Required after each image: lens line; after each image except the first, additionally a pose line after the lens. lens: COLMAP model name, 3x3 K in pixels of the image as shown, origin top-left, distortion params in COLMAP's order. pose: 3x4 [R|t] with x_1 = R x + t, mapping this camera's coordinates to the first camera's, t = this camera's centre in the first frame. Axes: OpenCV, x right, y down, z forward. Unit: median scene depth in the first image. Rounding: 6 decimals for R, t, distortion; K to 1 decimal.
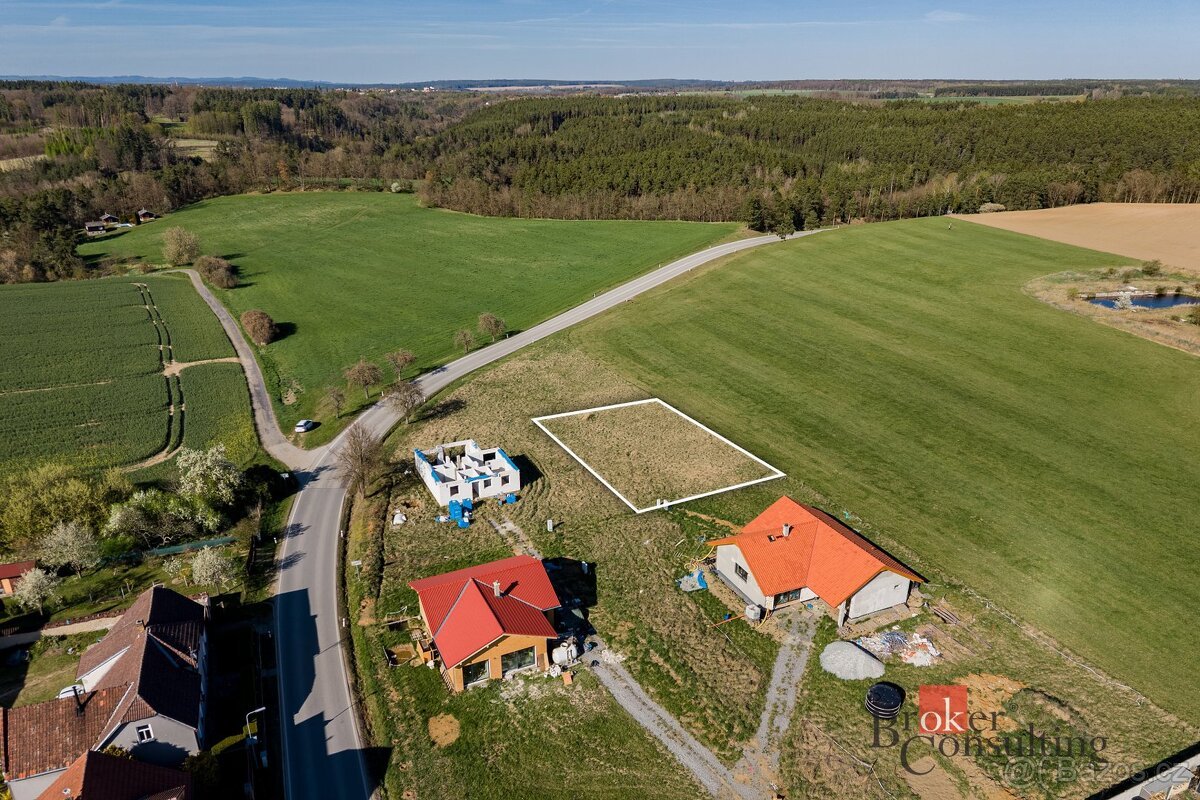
lens RADIAL K [[803.6, 0, 602.9], [0, 803.6, 464.0], [0, 0, 1]] dist [0.005896, -0.003038]
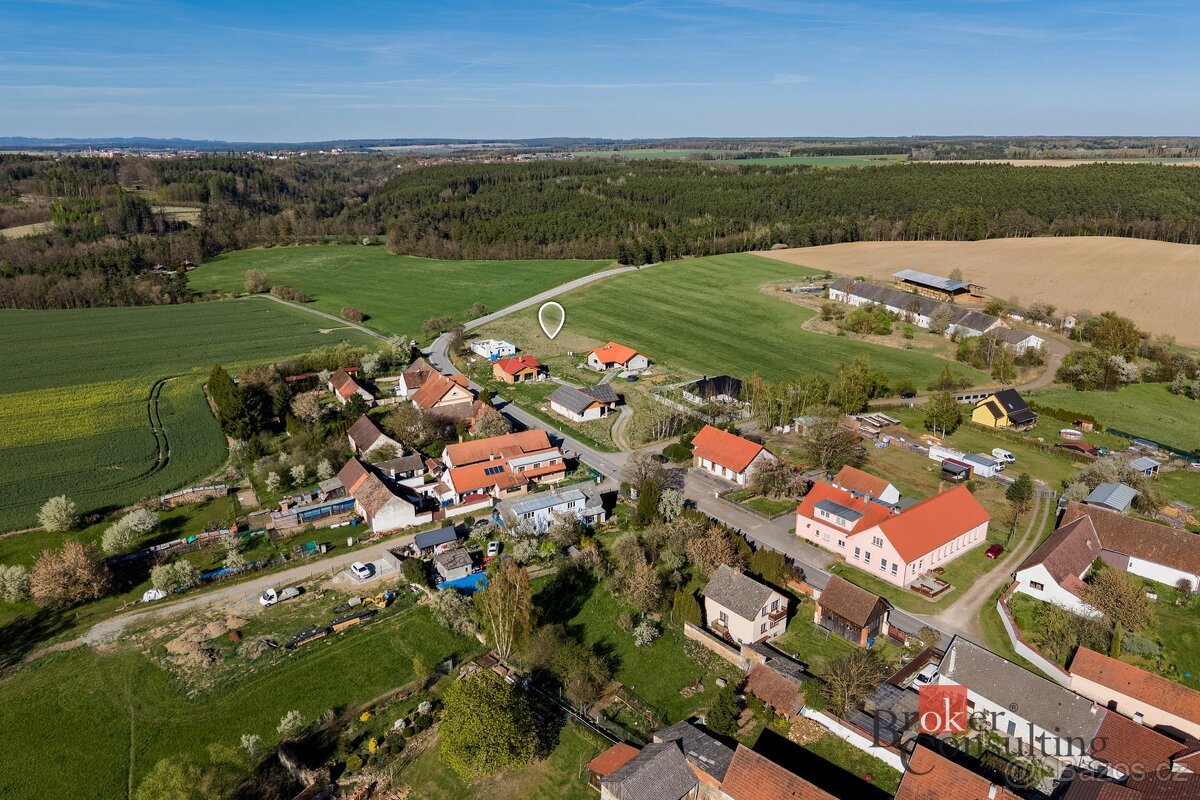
lens RADIAL K [[813.8, 0, 600.0], [0, 813.8, 400.0], [0, 0, 1]] dist [0.046223, -0.060497]
pose [[0.993010, -0.042474, 0.110120, -0.036093], [0.056699, 0.989964, -0.129450, 0.153639], [-0.103517, 0.134789, 0.985452, -0.460641]]
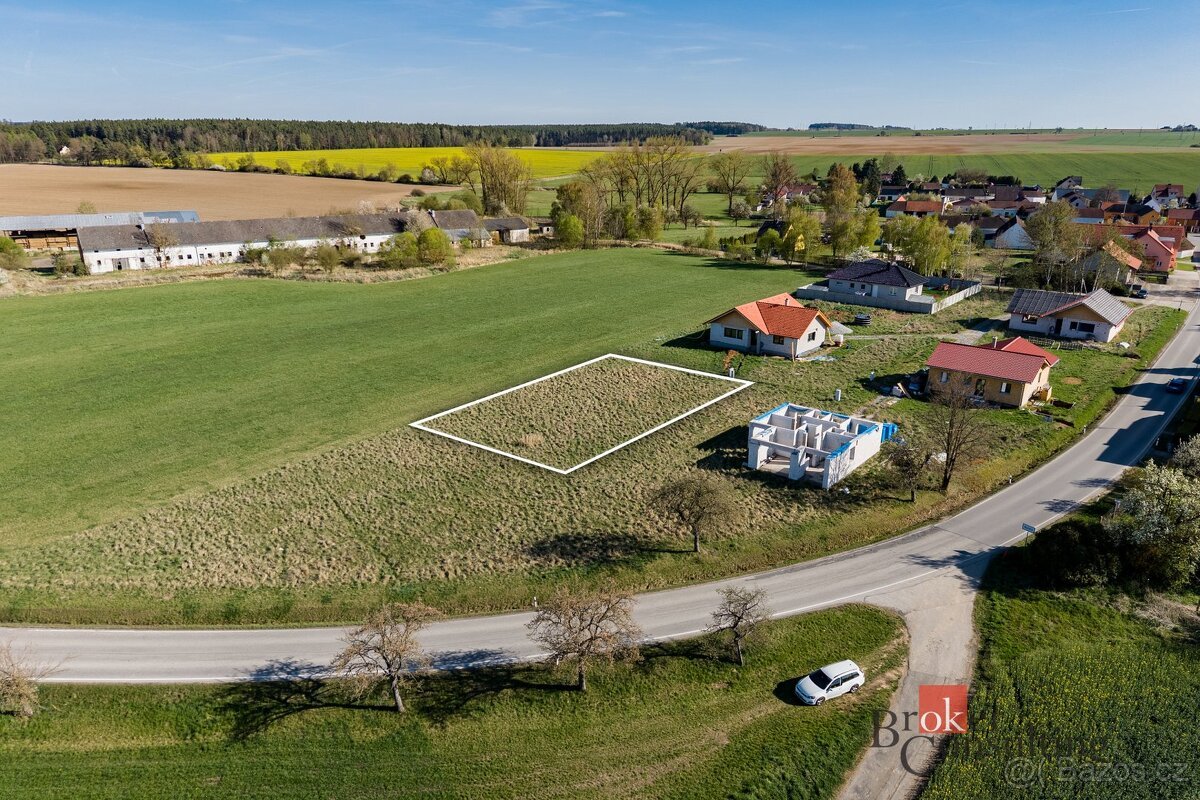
lens RADIAL K [[804.0, 0, 600.7], [0, 804.0, 441.8], [0, 0, 1]] dist [0.008185, -0.006123]
pose [[-0.425407, -0.322985, 0.845405, -0.208667], [0.377176, 0.785877, 0.490037, -0.124623], [-0.822659, 0.527331, -0.212495, 0.380591]]
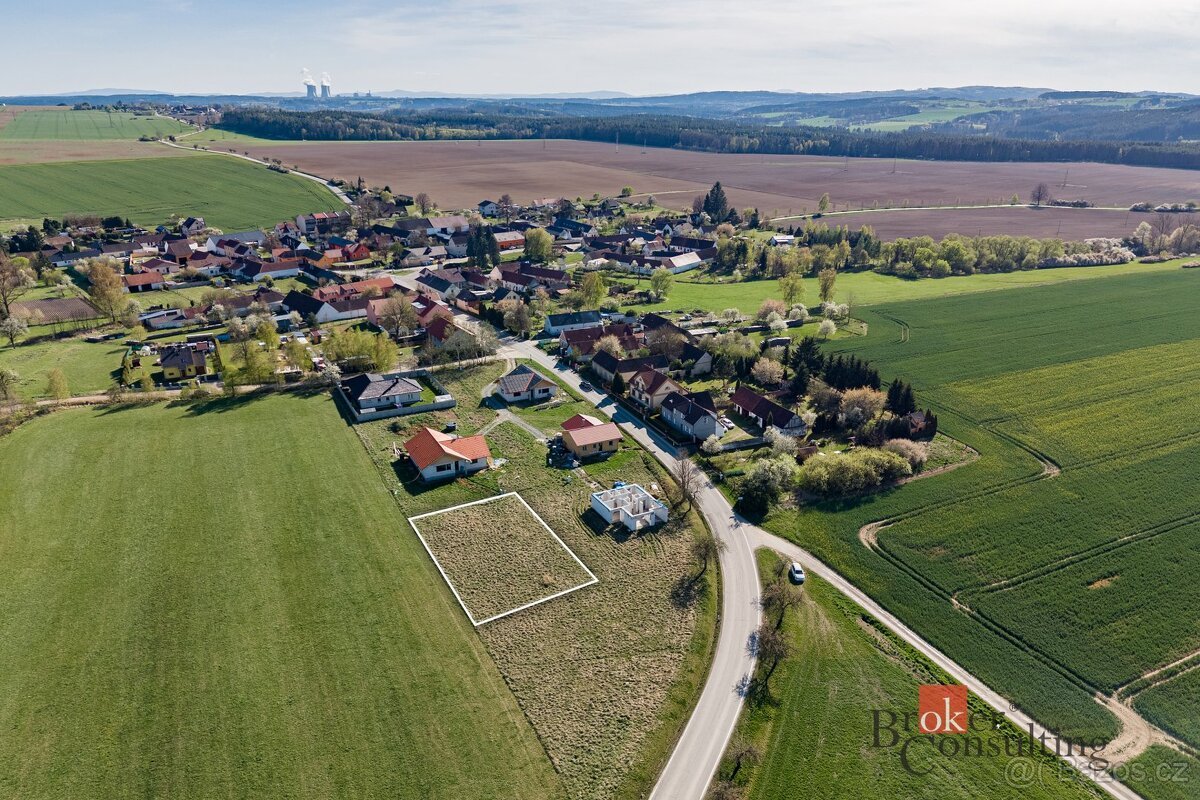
lens RADIAL K [[818.1, 0, 600.0], [0, 818.1, 400.0], [0, 0, 1]] dist [0.046891, -0.036760]
pose [[-0.999437, 0.008706, -0.032391, -0.020221], [-0.016654, 0.709457, 0.704552, -0.350967], [0.029114, 0.704695, -0.708913, 0.561535]]
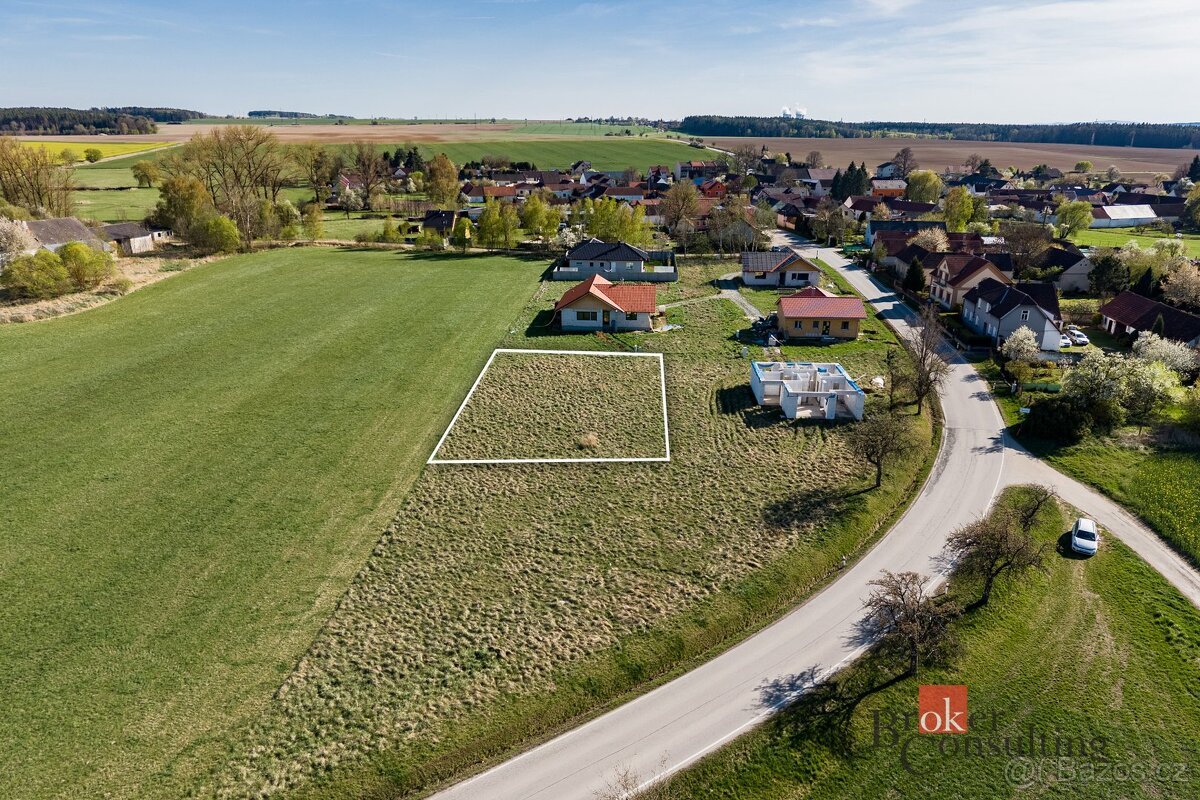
lens RADIAL K [[788.1, 0, 602.8], [0, 788.1, 454.4], [0, 0, 1]] dist [0.030812, -0.031080]
pose [[-0.879615, -0.187068, 0.437359, -0.106837], [0.193566, 0.699103, 0.688322, -0.167987], [-0.434522, 0.690116, -0.578732, 0.476107]]
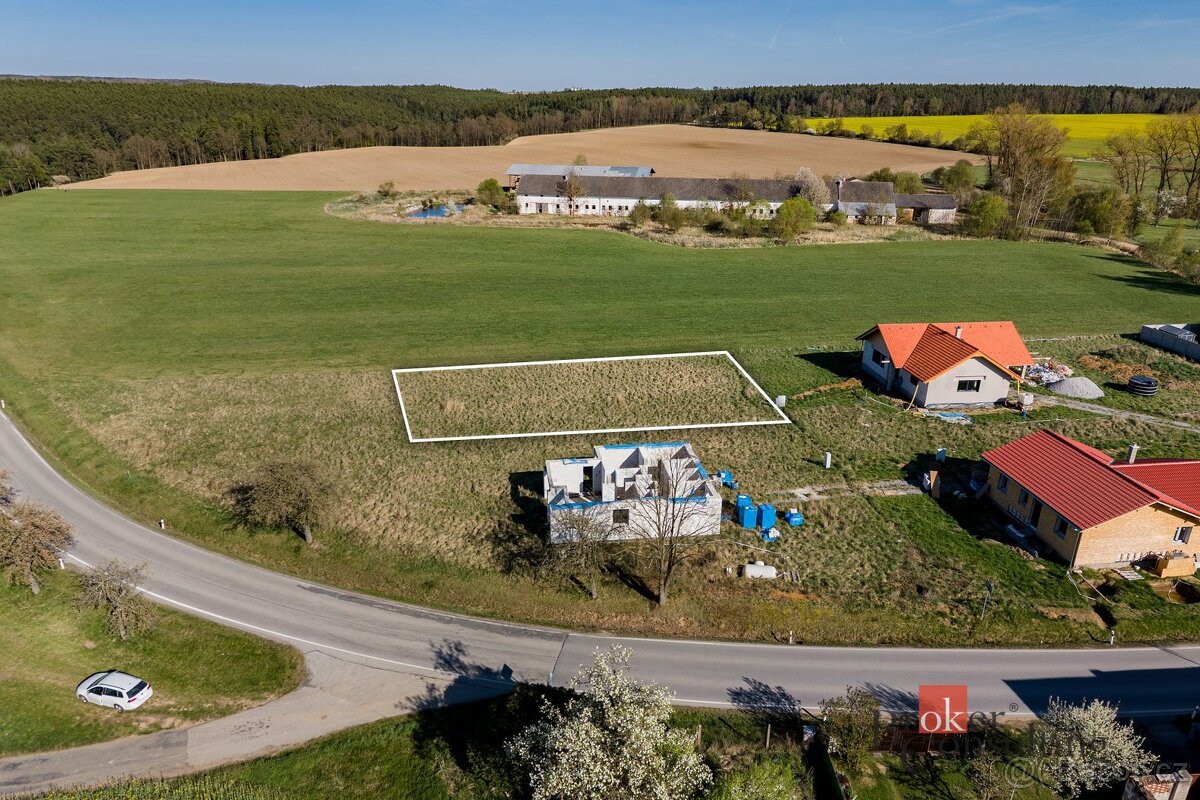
lens RADIAL K [[804.0, 0, 600.7], [0, 804.0, 441.8], [0, 0, 1]] dist [0.008185, -0.006123]
pose [[0.316099, -0.371227, 0.873082, -0.195351], [0.395845, 0.887943, 0.234230, -0.048922], [-0.862200, 0.271565, 0.427626, 0.219276]]
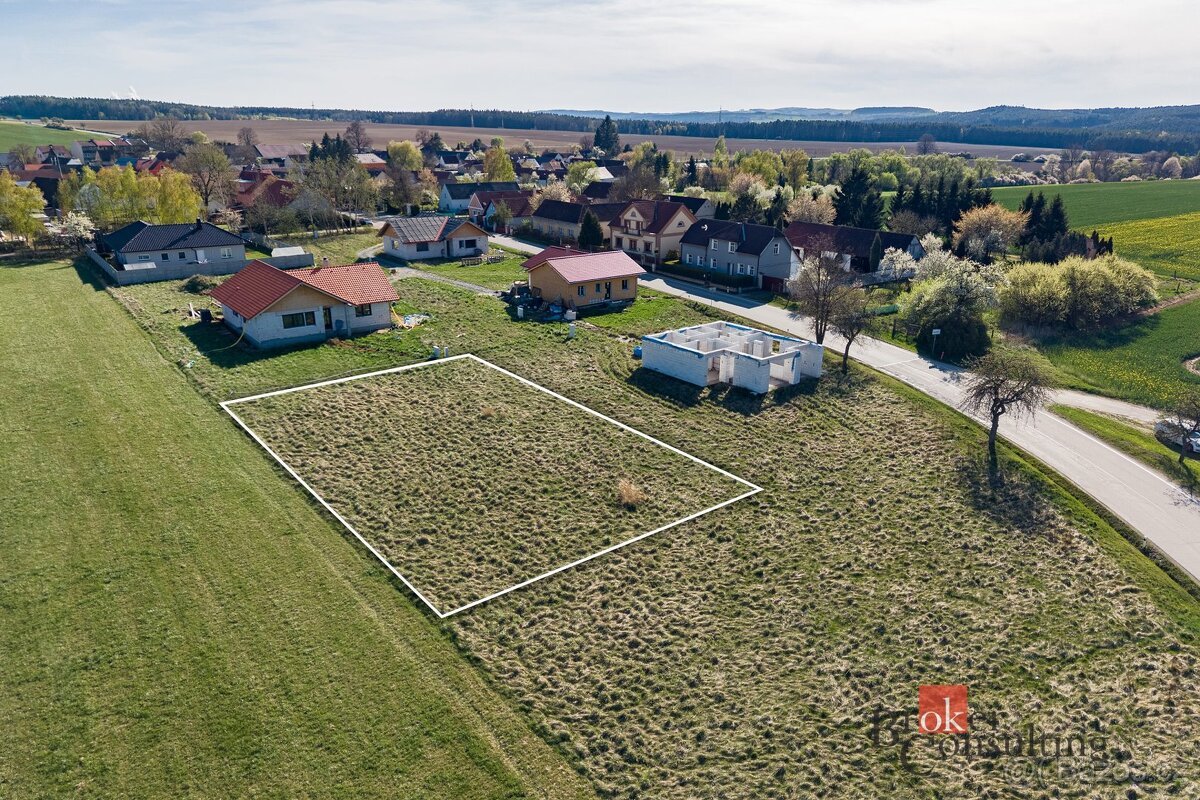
lens RADIAL K [[788.1, 0, 602.8], [0, 788.1, 454.4], [0, 0, 1]] dist [0.030812, -0.031080]
pose [[-0.974597, 0.076993, -0.210317, 0.024301], [-0.103301, 0.678673, 0.727140, -0.120584], [0.198721, 0.730394, -0.653479, 0.428859]]
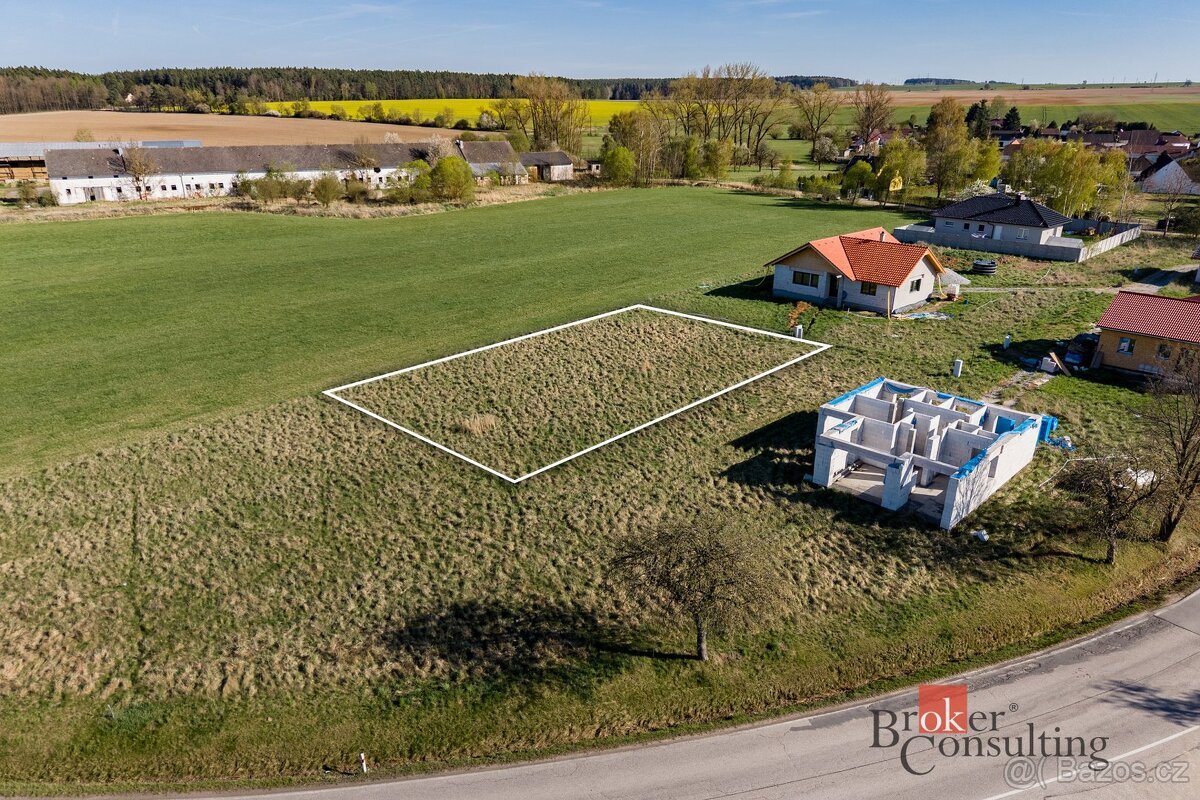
lens RADIAL K [[803.6, 0, 602.9], [0, 803.6, 464.0], [0, 0, 1]] dist [0.005896, -0.003038]
pose [[-0.342362, -0.394112, 0.852915, -0.145958], [0.391941, 0.765112, 0.510867, -0.082518], [-0.853915, 0.509194, -0.107476, 0.348467]]
